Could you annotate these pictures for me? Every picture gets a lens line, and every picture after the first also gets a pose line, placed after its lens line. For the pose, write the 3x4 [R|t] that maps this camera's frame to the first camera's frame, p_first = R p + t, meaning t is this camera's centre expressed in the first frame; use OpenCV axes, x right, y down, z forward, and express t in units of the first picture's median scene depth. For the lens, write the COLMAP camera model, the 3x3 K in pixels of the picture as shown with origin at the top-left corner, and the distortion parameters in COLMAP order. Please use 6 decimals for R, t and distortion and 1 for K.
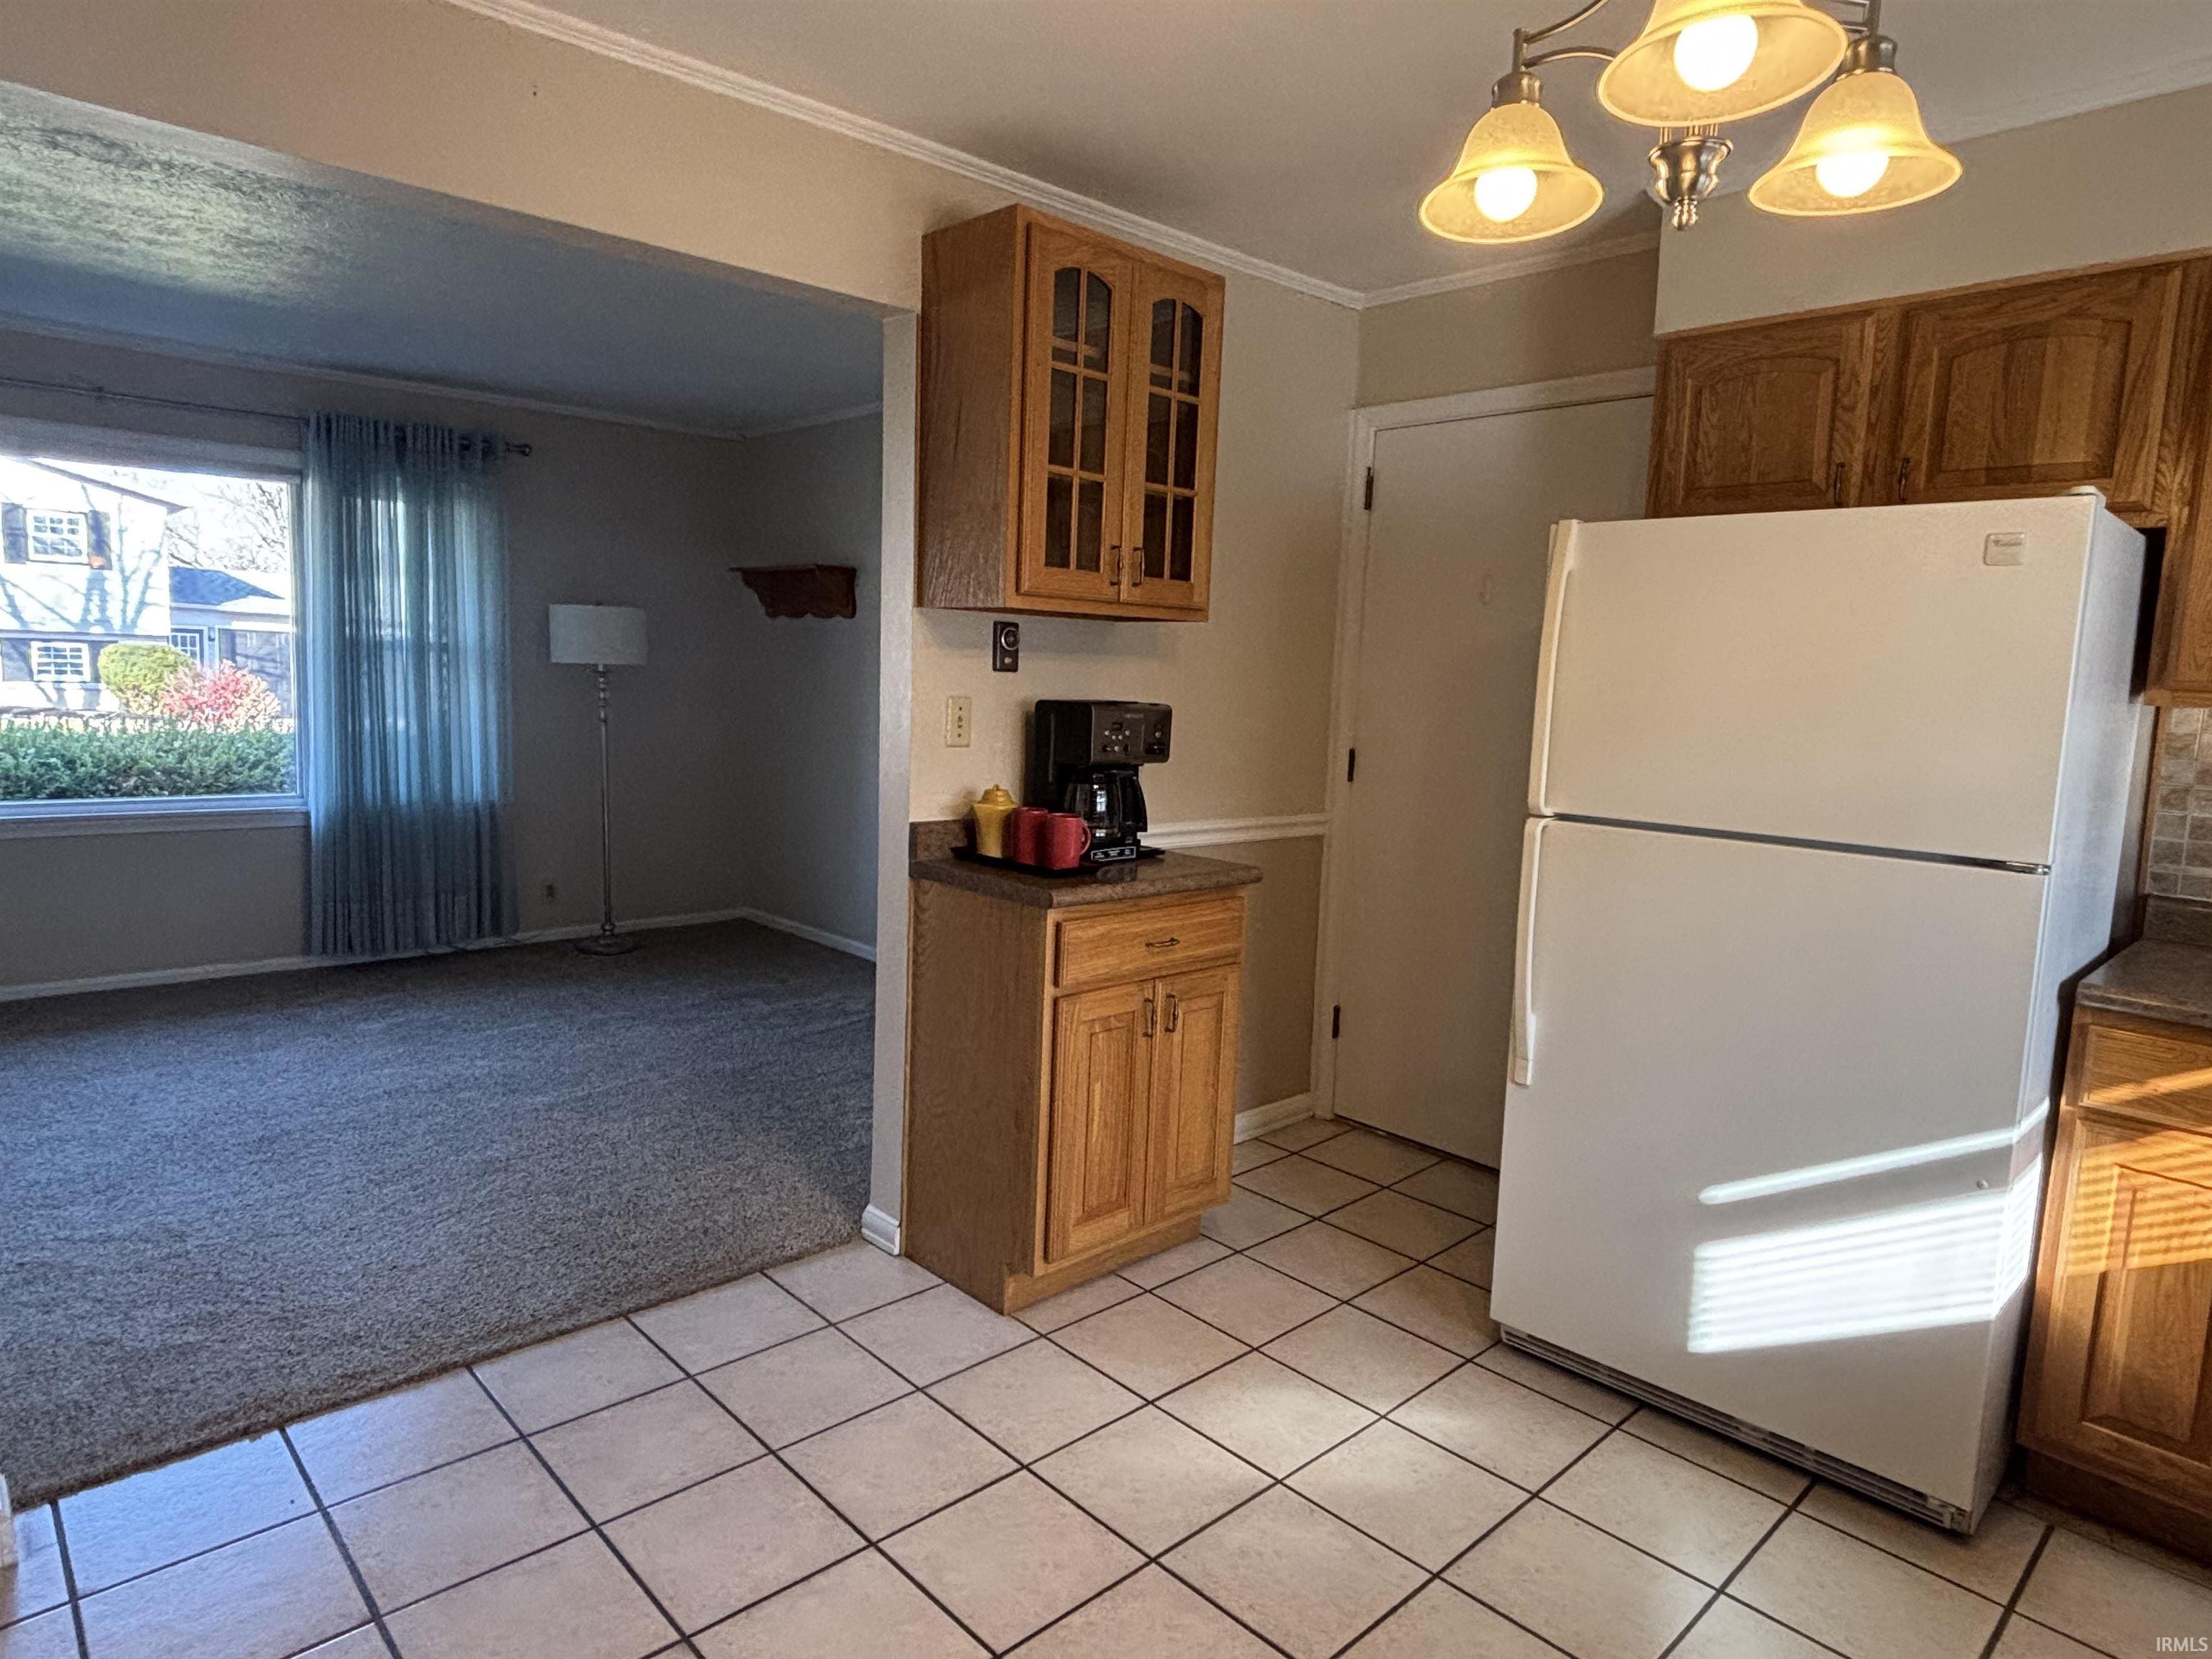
lens RADIAL K [[1294.2, 0, 1096.7], [0, 1294.2, 810.0], [0, 0, 1]] dist [-0.015202, -0.000015]
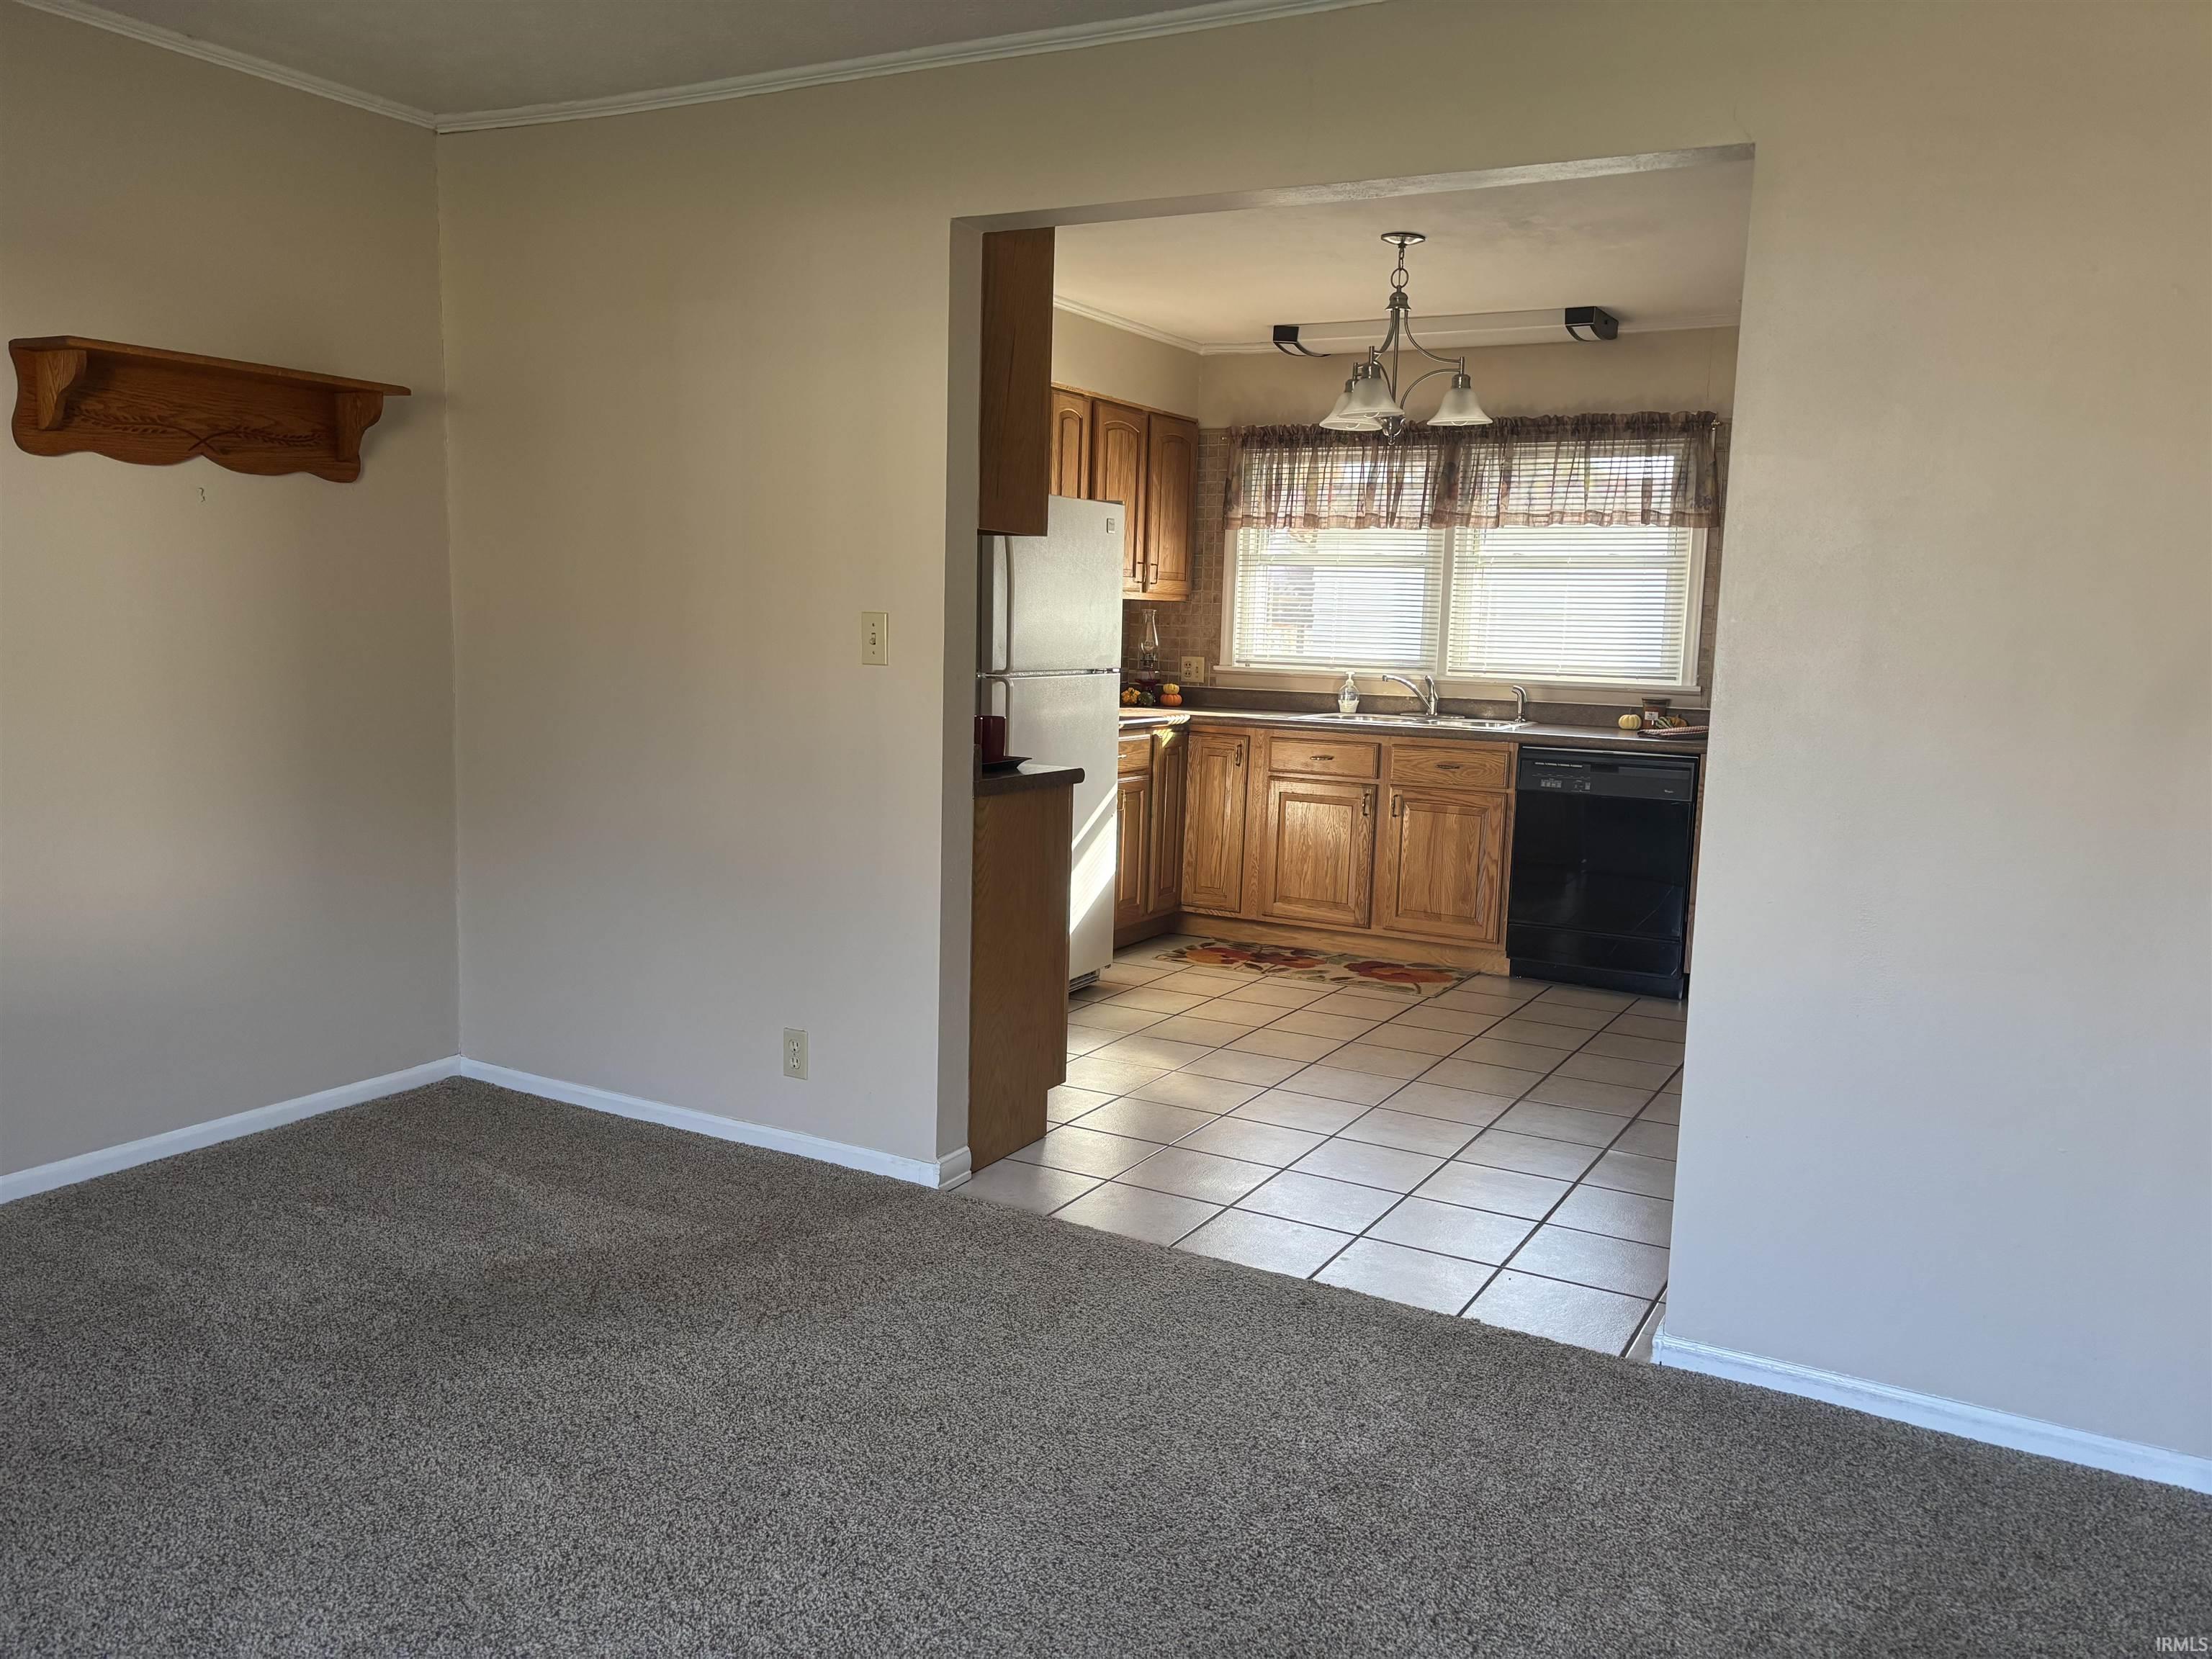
lens RADIAL K [[1651.4, 0, 1114.0], [0, 1651.4, 855.1], [0, 0, 1]] dist [0.046956, -0.057787]
pose [[-0.308609, -0.181834, 0.933647, -1.537468], [0.061911, 0.975637, 0.210476, -0.187671], [-0.949172, 0.122758, -0.289833, 1.413608]]
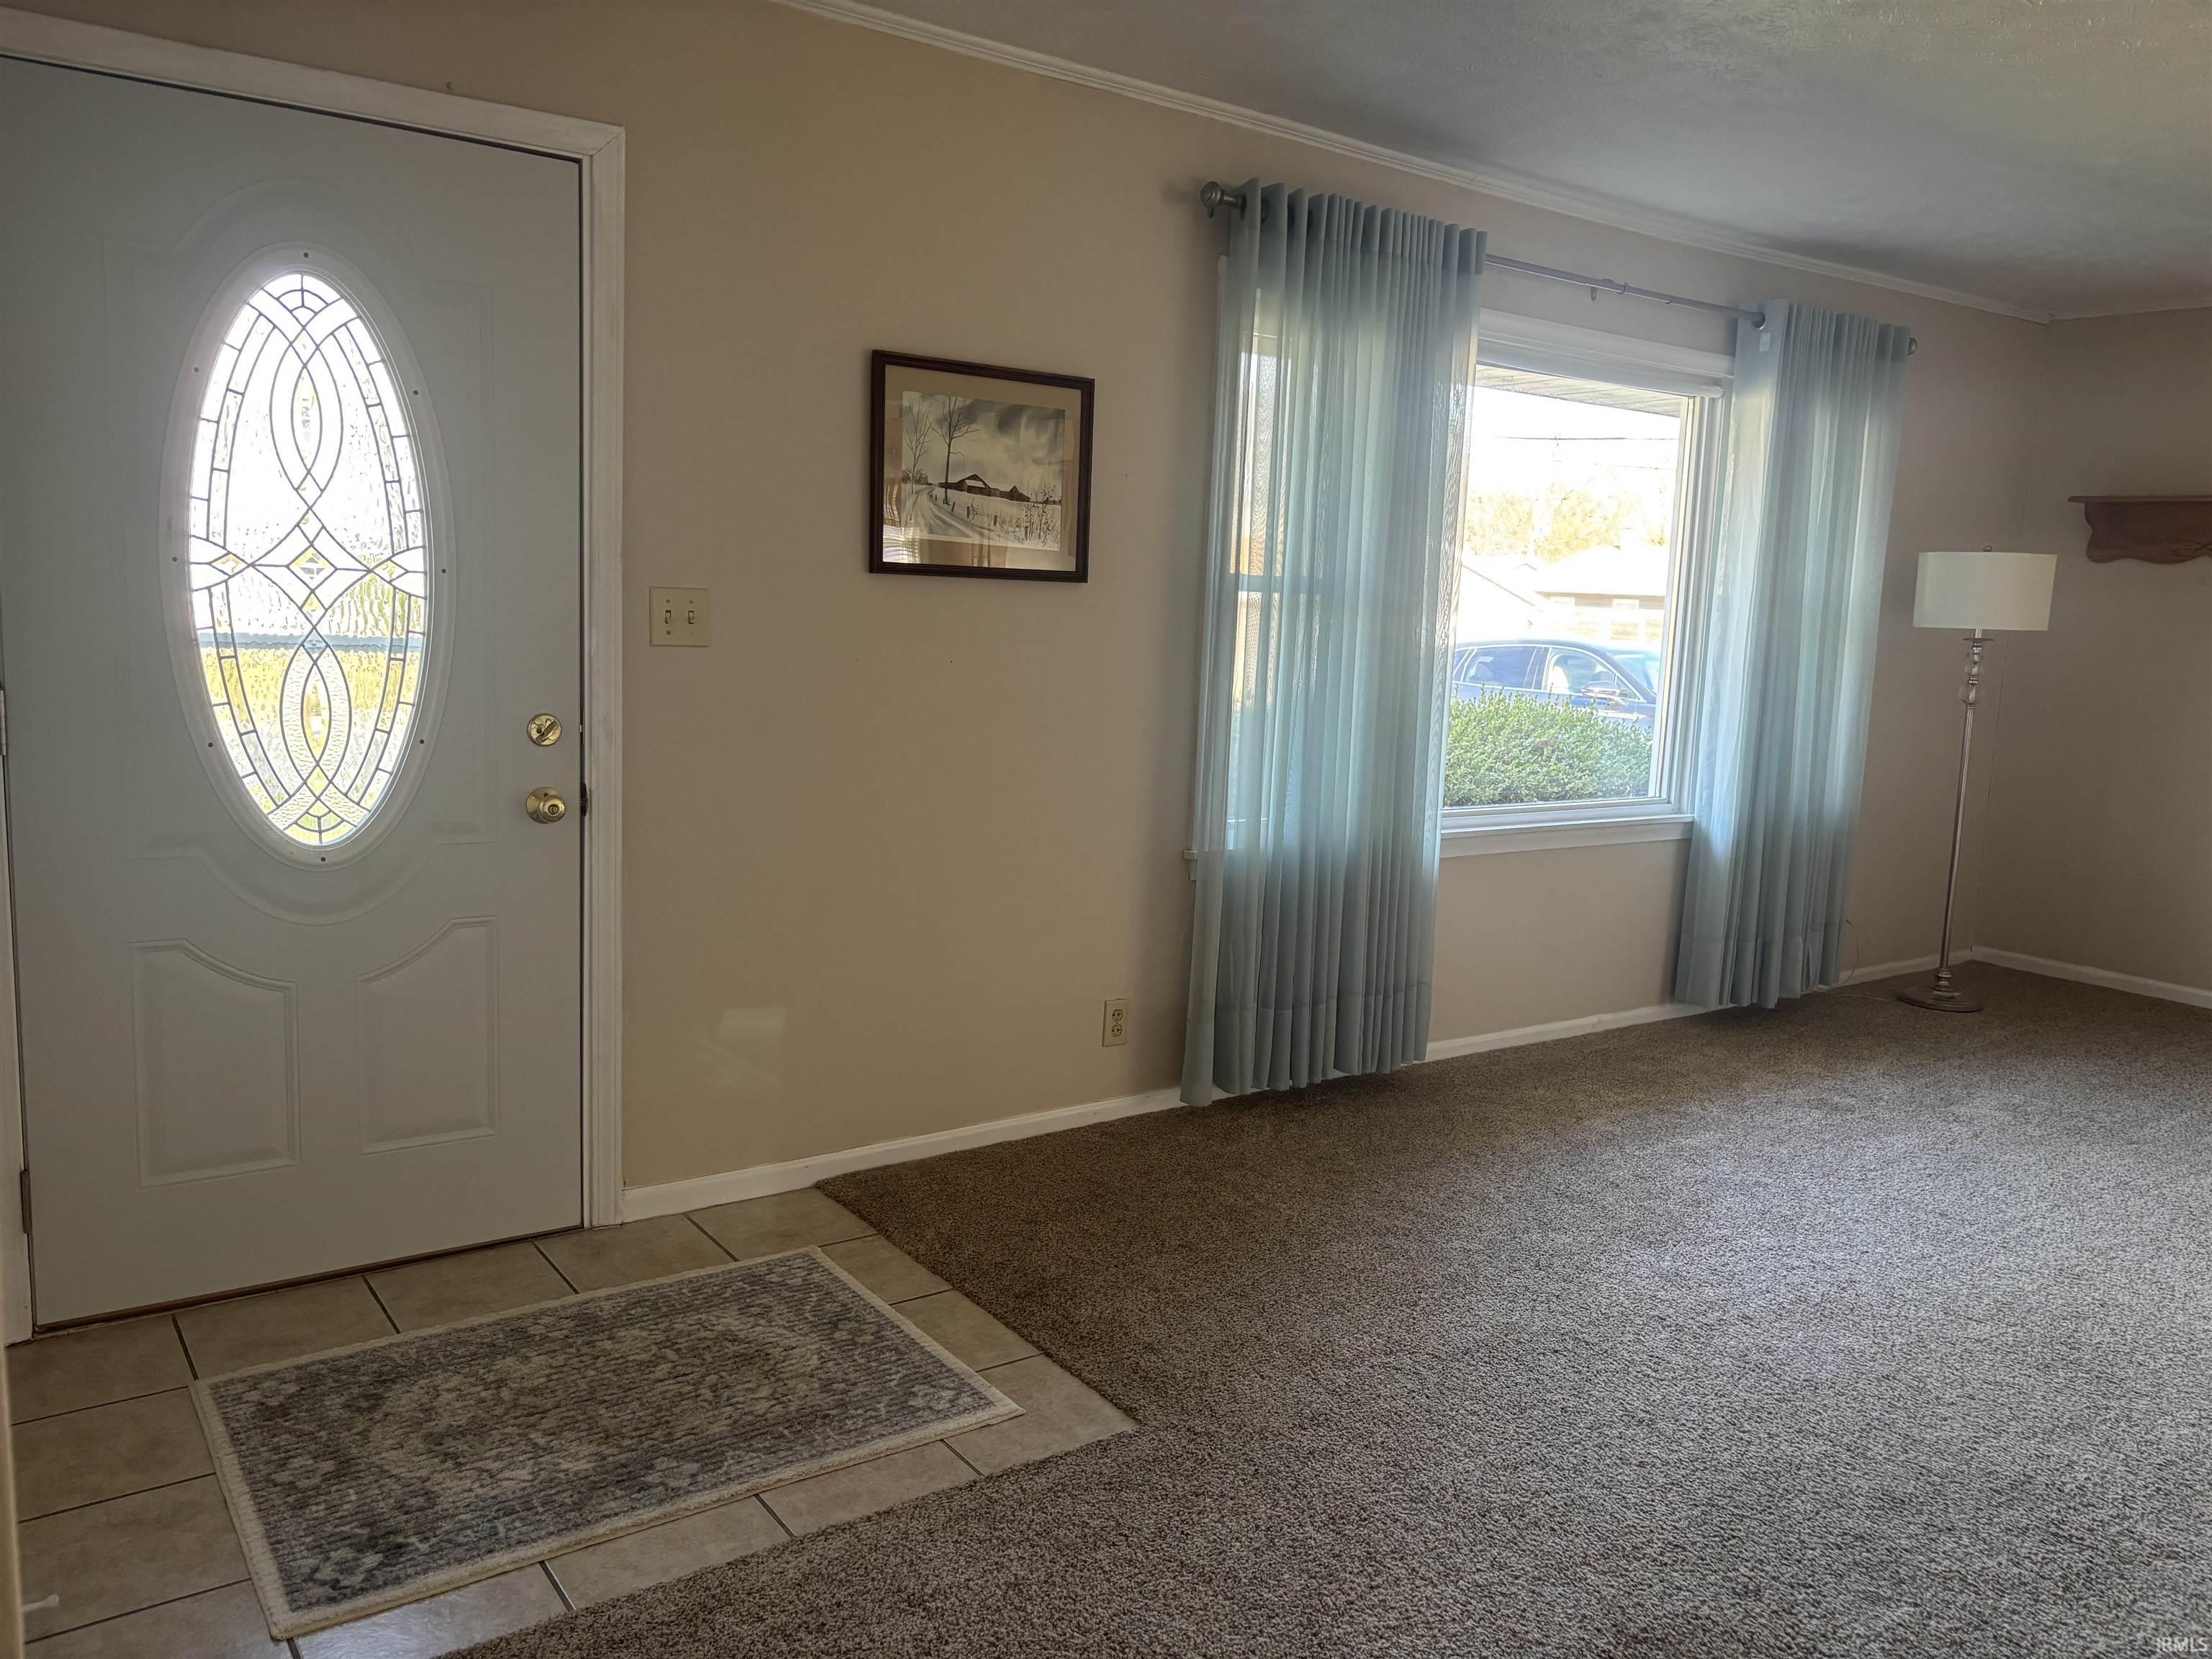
lens RADIAL K [[1651.4, 0, 1116.9], [0, 1651.4, 834.4], [0, 0, 1]] dist [0.046956, -0.057787]
pose [[0.992061, 0.020276, -0.124110, -1.665300], [-0.015759, 0.999181, 0.037269, -0.046342], [0.124764, -0.035017, 0.991568, -0.077153]]
